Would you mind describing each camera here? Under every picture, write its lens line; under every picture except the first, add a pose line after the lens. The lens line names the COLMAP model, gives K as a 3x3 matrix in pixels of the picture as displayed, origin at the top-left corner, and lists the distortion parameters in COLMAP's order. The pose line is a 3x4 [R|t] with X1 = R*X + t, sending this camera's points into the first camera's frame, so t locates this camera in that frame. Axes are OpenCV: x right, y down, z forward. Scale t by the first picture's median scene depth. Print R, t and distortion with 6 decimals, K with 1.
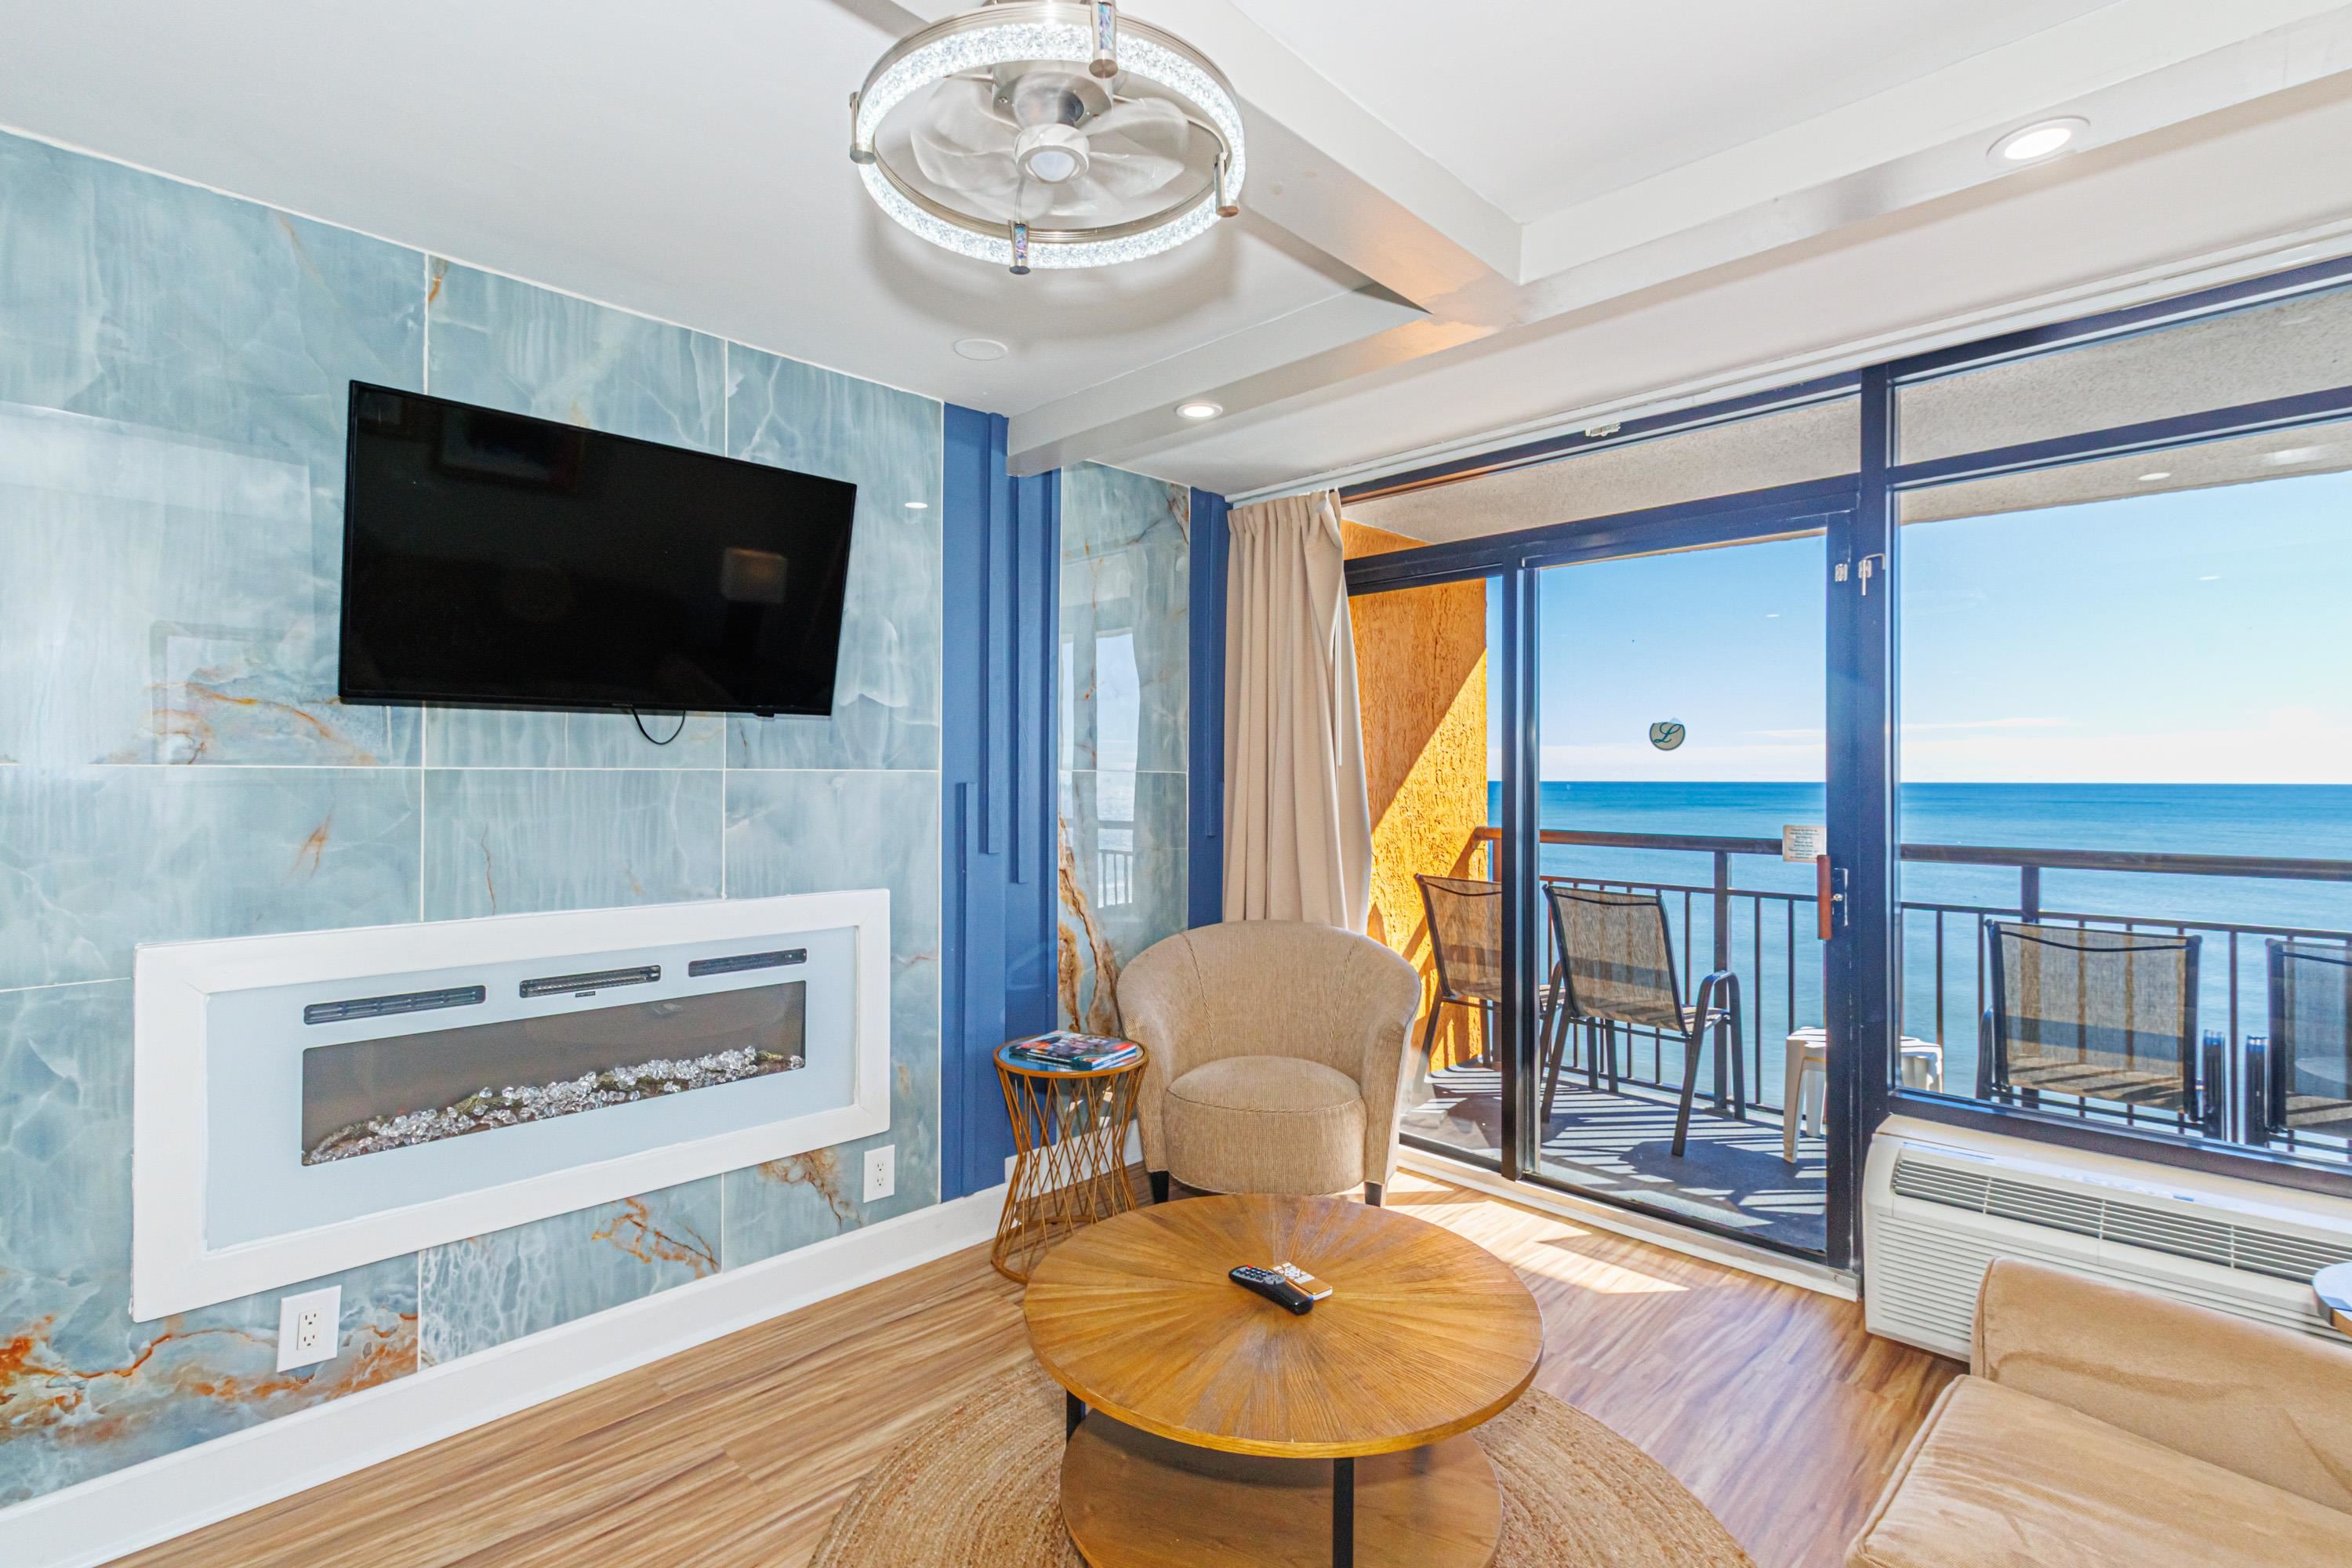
lens RADIAL K [[1081.6, 0, 1169.3], [0, 1081.6, 779.0], [0, 0, 1]] dist [0.004519, 0.001180]
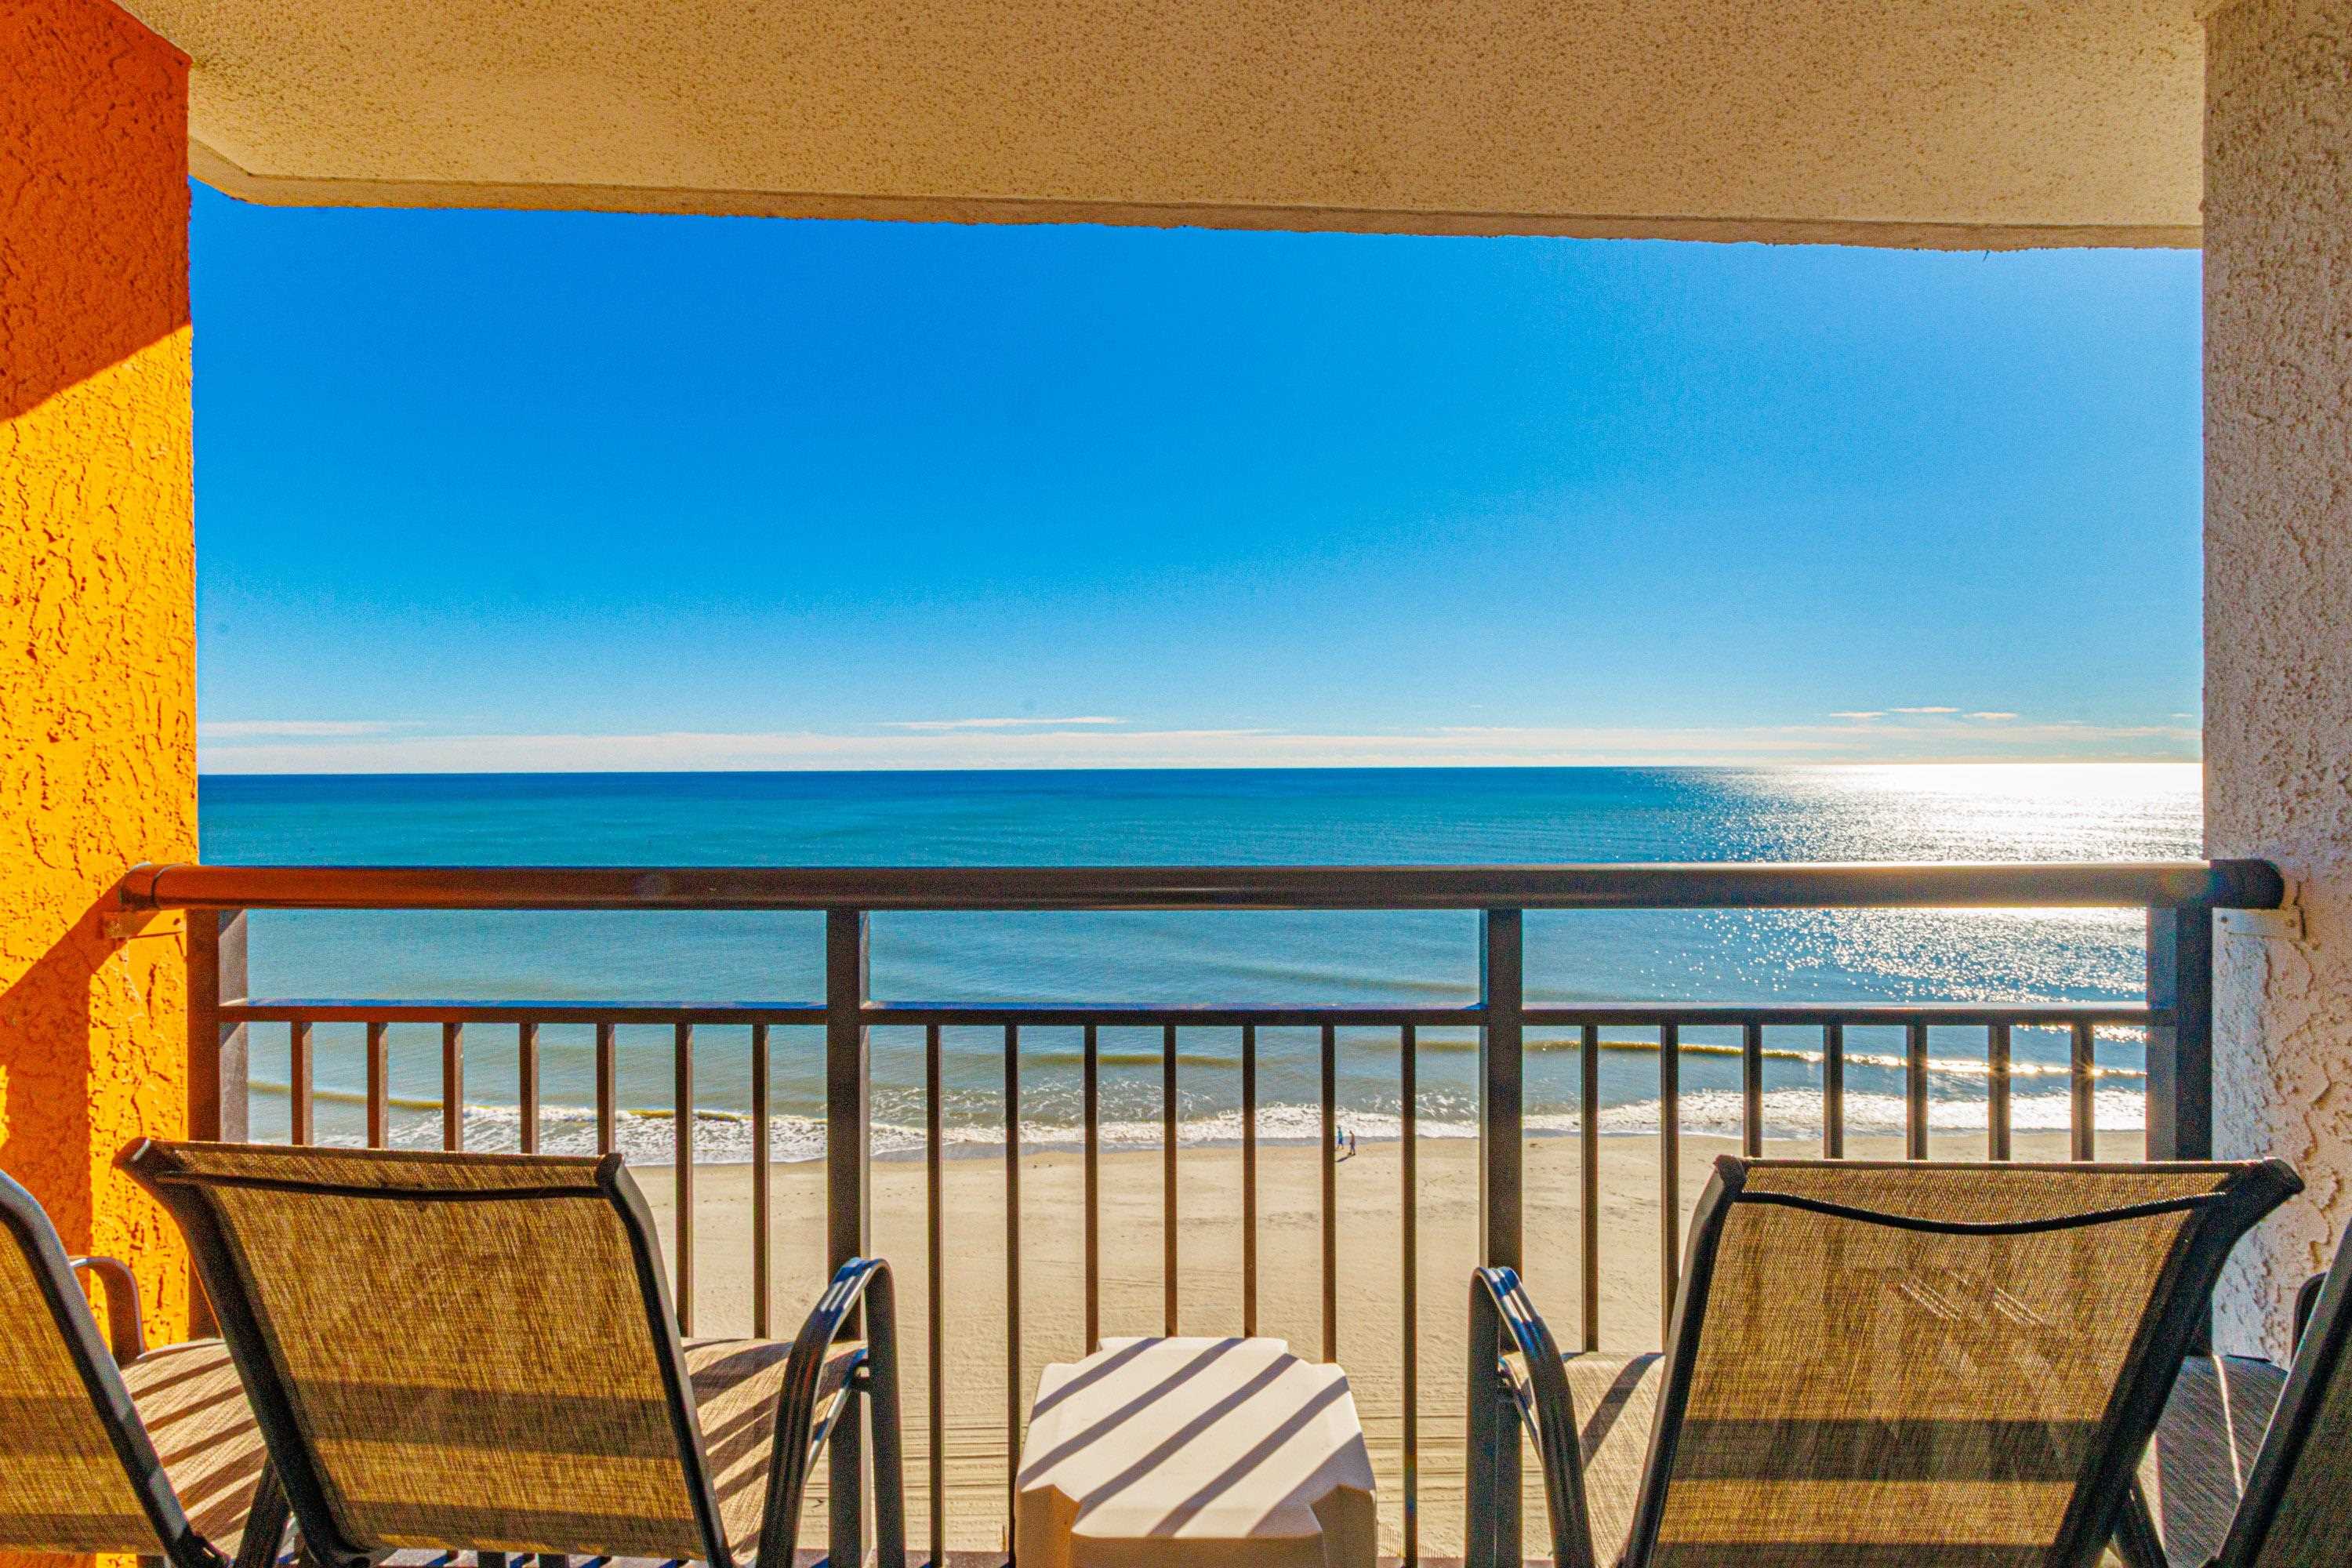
lens RADIAL K [[1053.7, 0, 1158.9], [0, 1053.7, 775.3], [0, 0, 1]] dist [0.002277, 0.000754]
pose [[0.718690, -0.012501, 0.695218, 0.472034], [0.004290, 0.999899, 0.013544, 0.022731], [-0.695318, -0.006752, 0.718671, 0.933455]]
